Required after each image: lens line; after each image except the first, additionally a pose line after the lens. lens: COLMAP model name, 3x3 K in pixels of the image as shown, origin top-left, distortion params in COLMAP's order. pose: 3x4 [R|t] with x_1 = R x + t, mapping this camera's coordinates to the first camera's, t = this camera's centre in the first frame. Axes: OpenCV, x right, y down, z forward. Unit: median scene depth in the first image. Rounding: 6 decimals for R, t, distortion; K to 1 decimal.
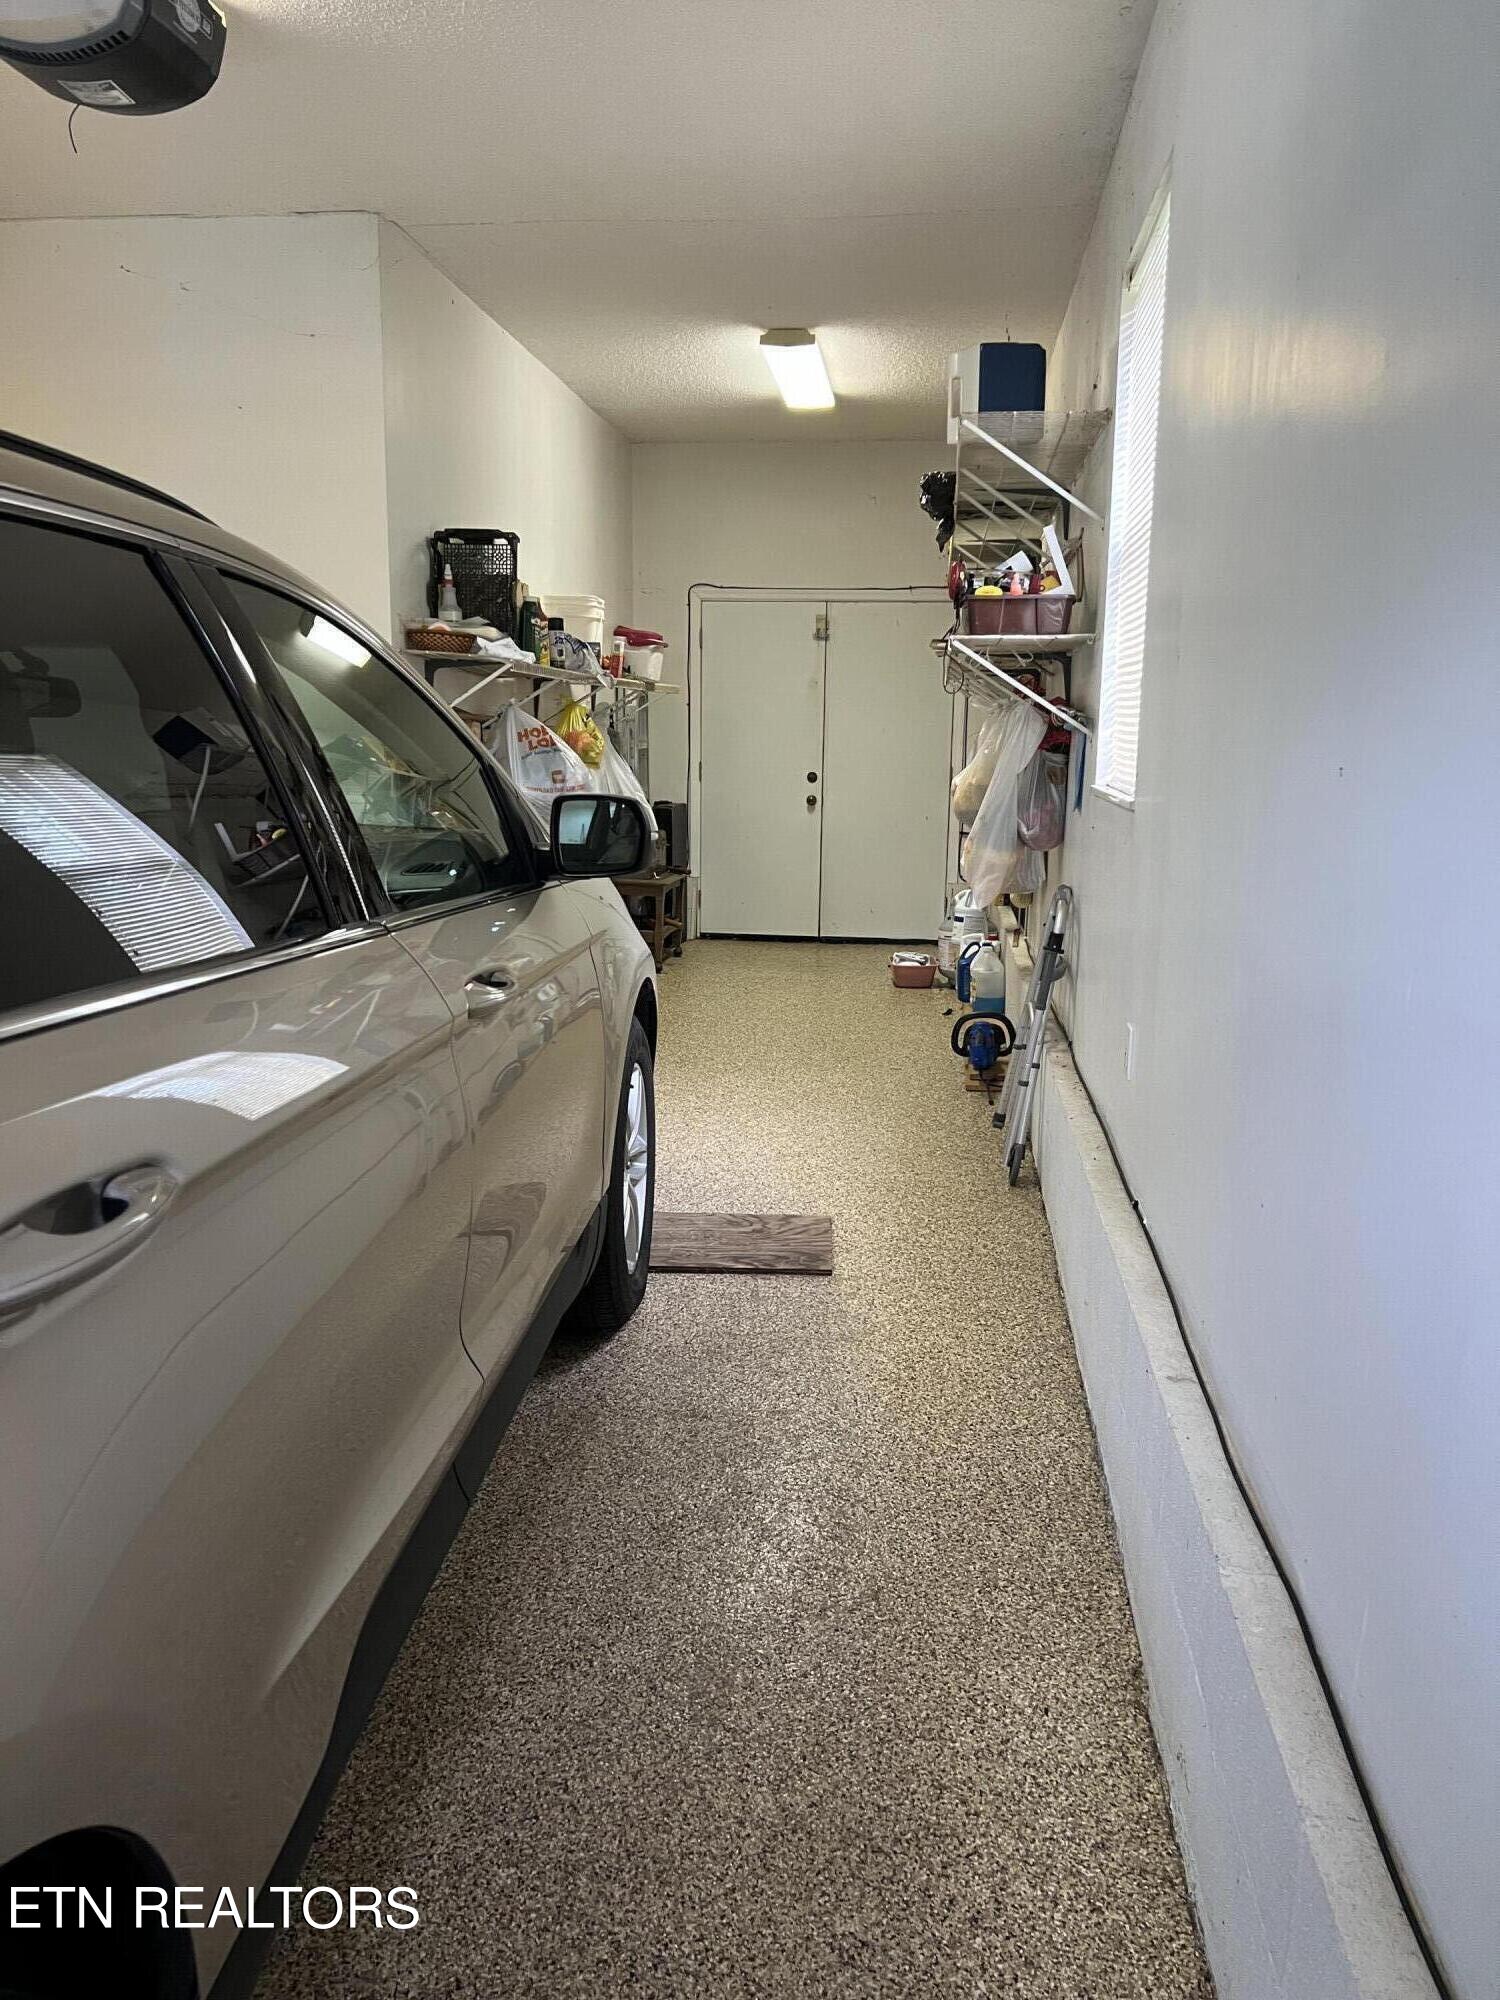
lens RADIAL K [[1496.1, 0, 757.5], [0, 1496.1, 1049.4], [0, 0, 1]] dist [0.035270, -0.005660]
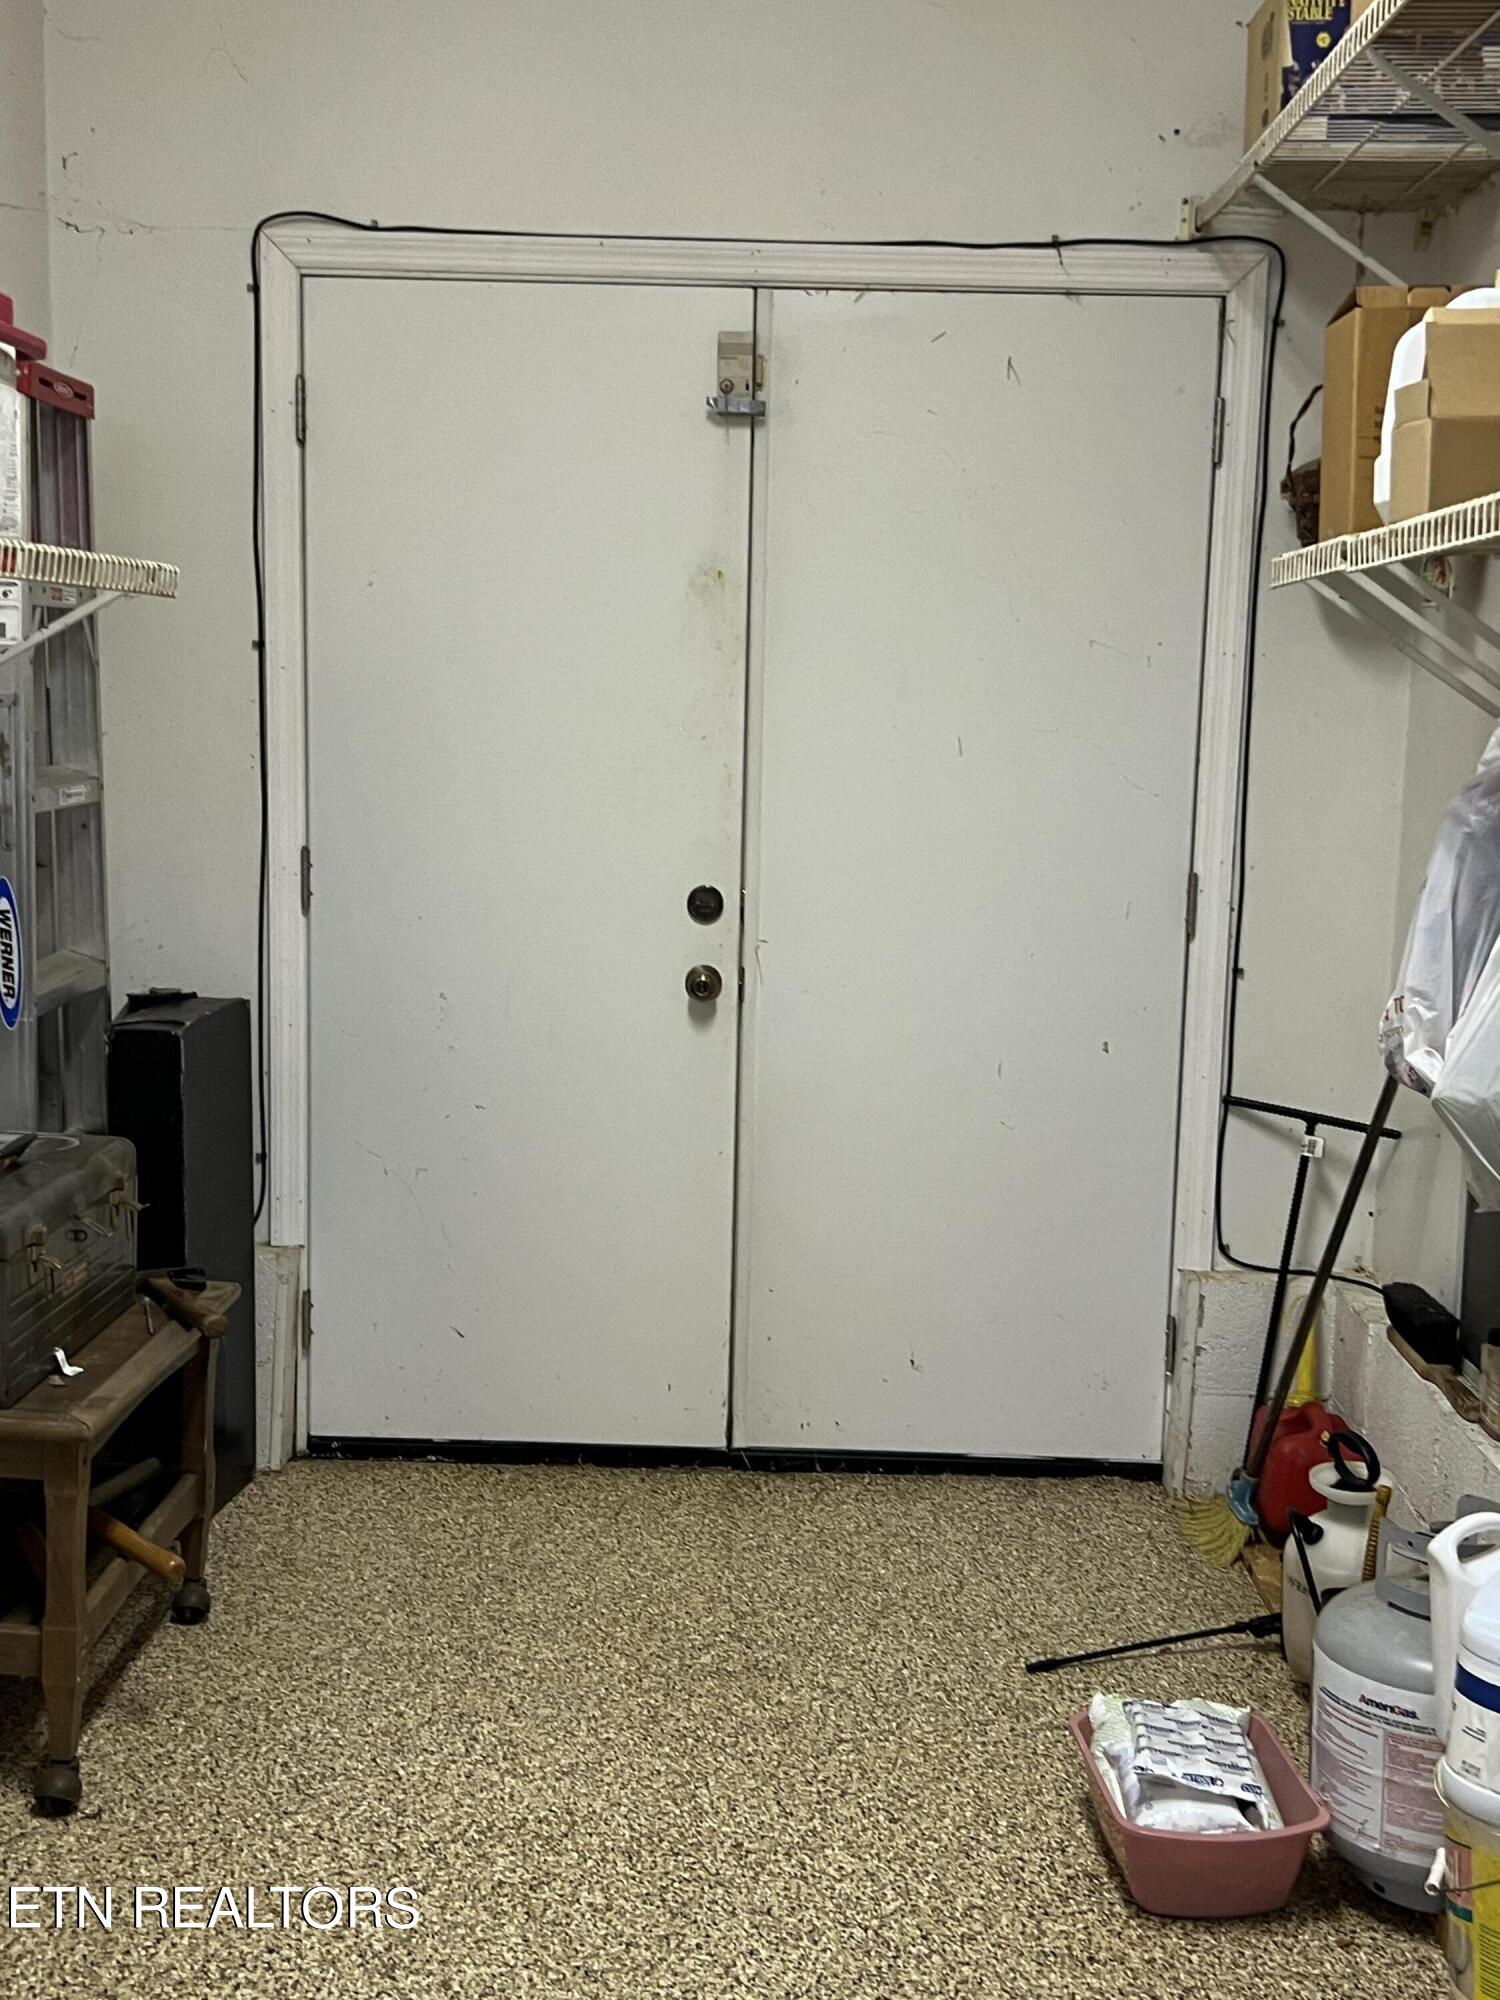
lens RADIAL K [[2269.7, 0, 754.2], [0, 2269.7, 989.8], [0, 0, 1]] dist [0.022199, 0.000000]
pose [[0.995069, -0.002970, 0.099145, 0.004009], [0.010586, 0.997022, -0.076385, -0.153173], [-0.098623, 0.077058, 0.992137, 0.665418]]
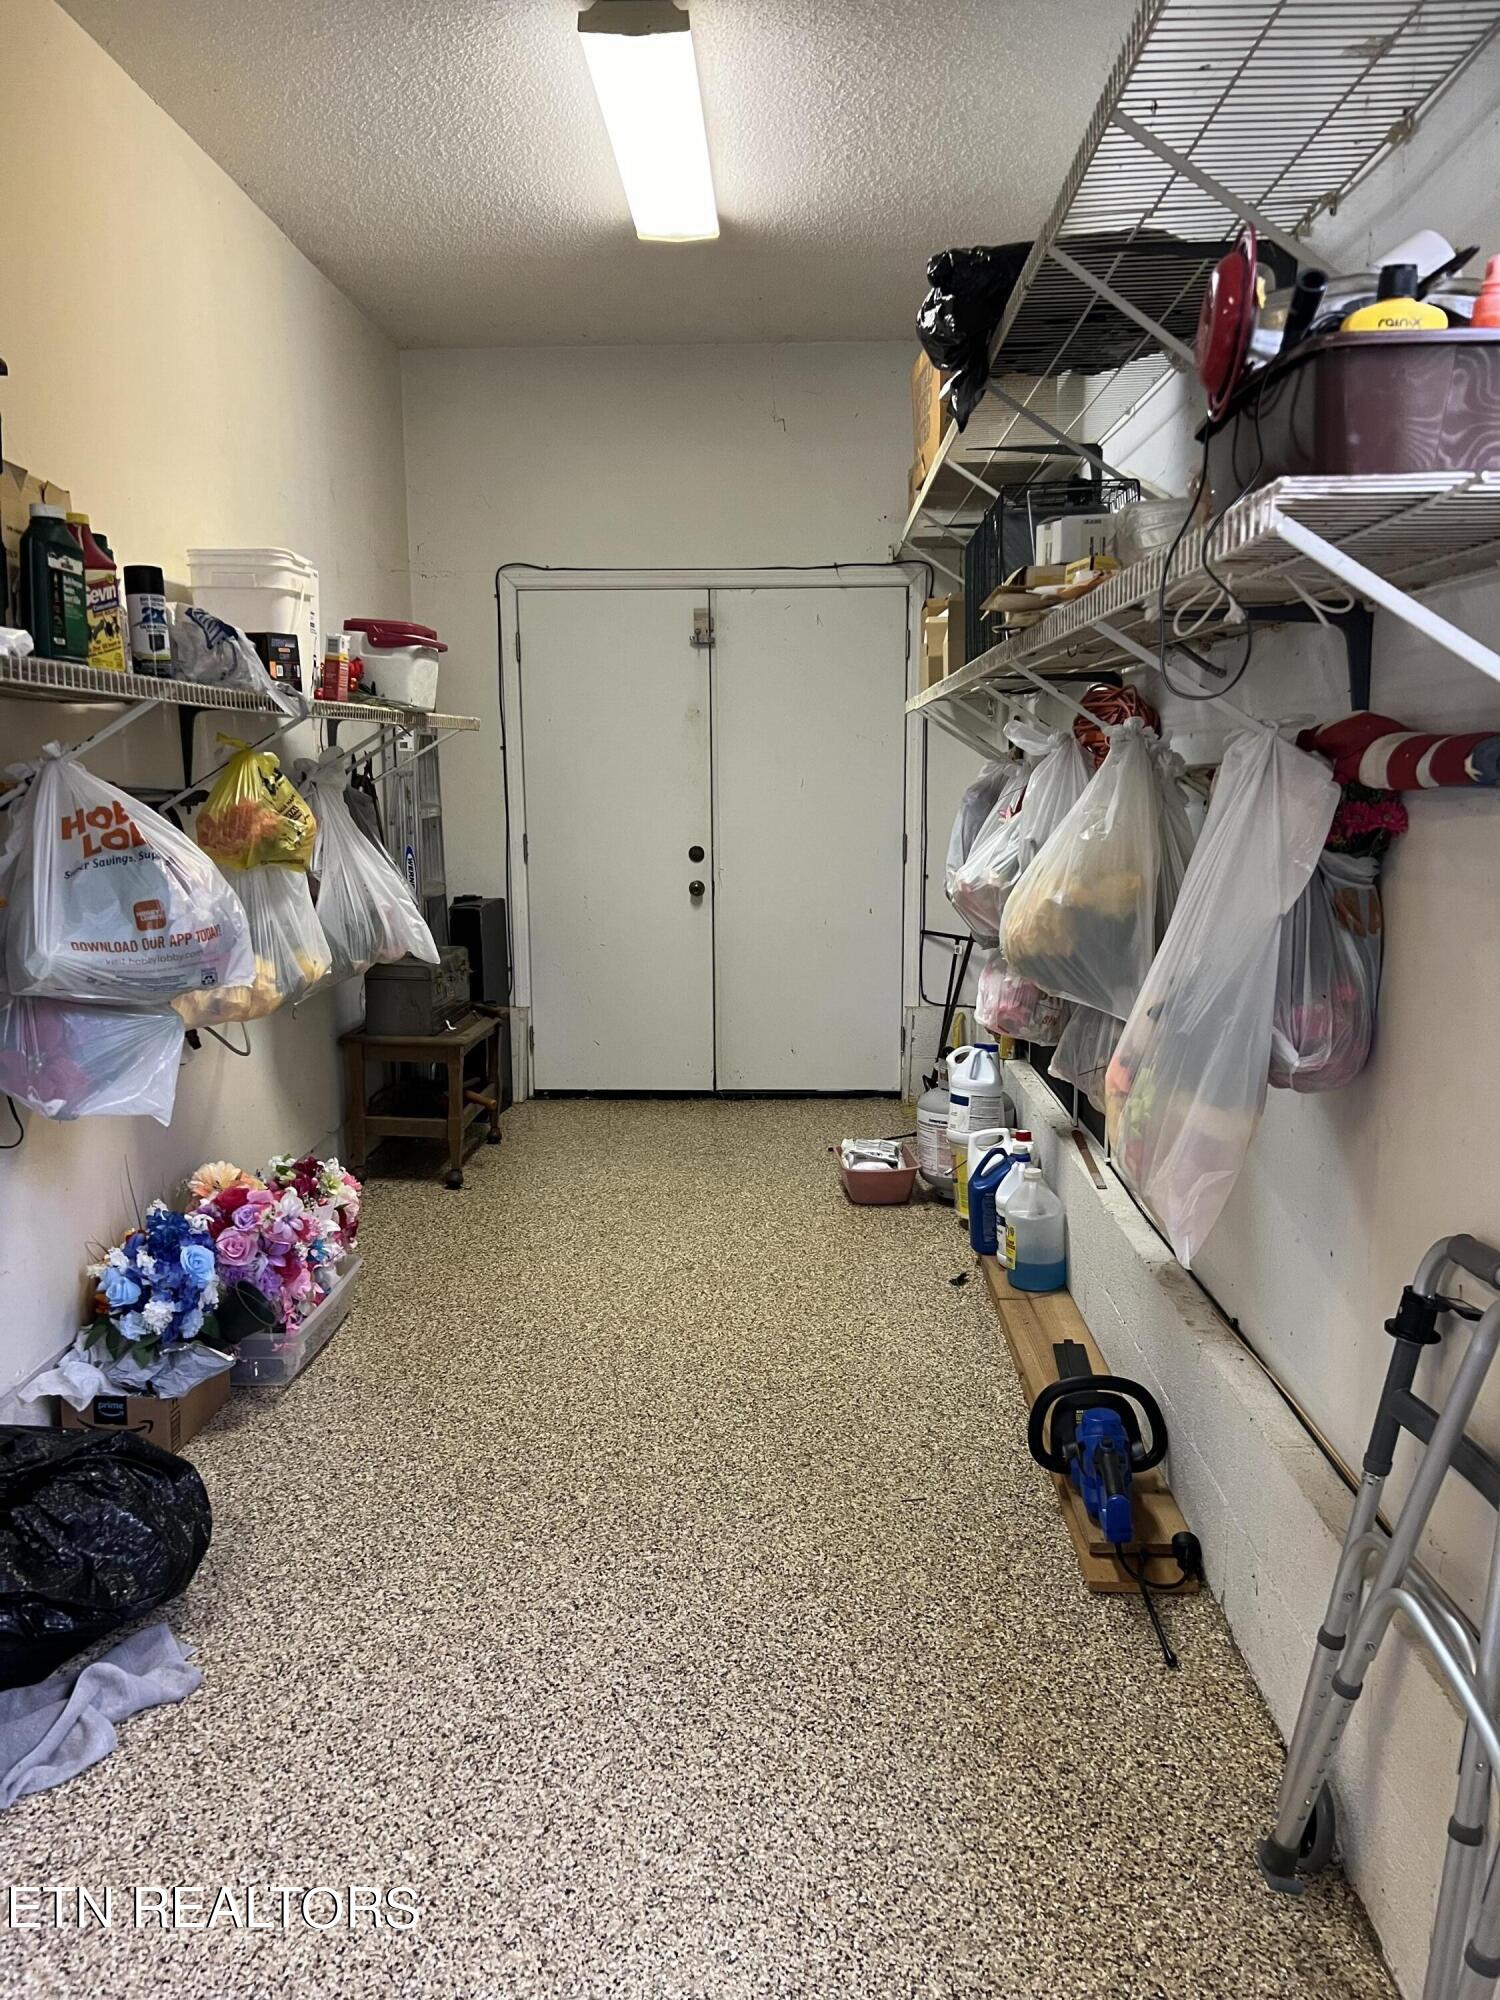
lens RADIAL K [[1496.1, 0, 746.5], [0, 1496.1, 1020.2], [0, 0, 1]] dist [0.035270, -0.005660]
pose [[0.996420, -0.033221, 0.077742, 0.005753], [0.036576, 0.998443, -0.042127, -0.092261], [-0.076221, 0.044820, 0.996083, 0.399039]]
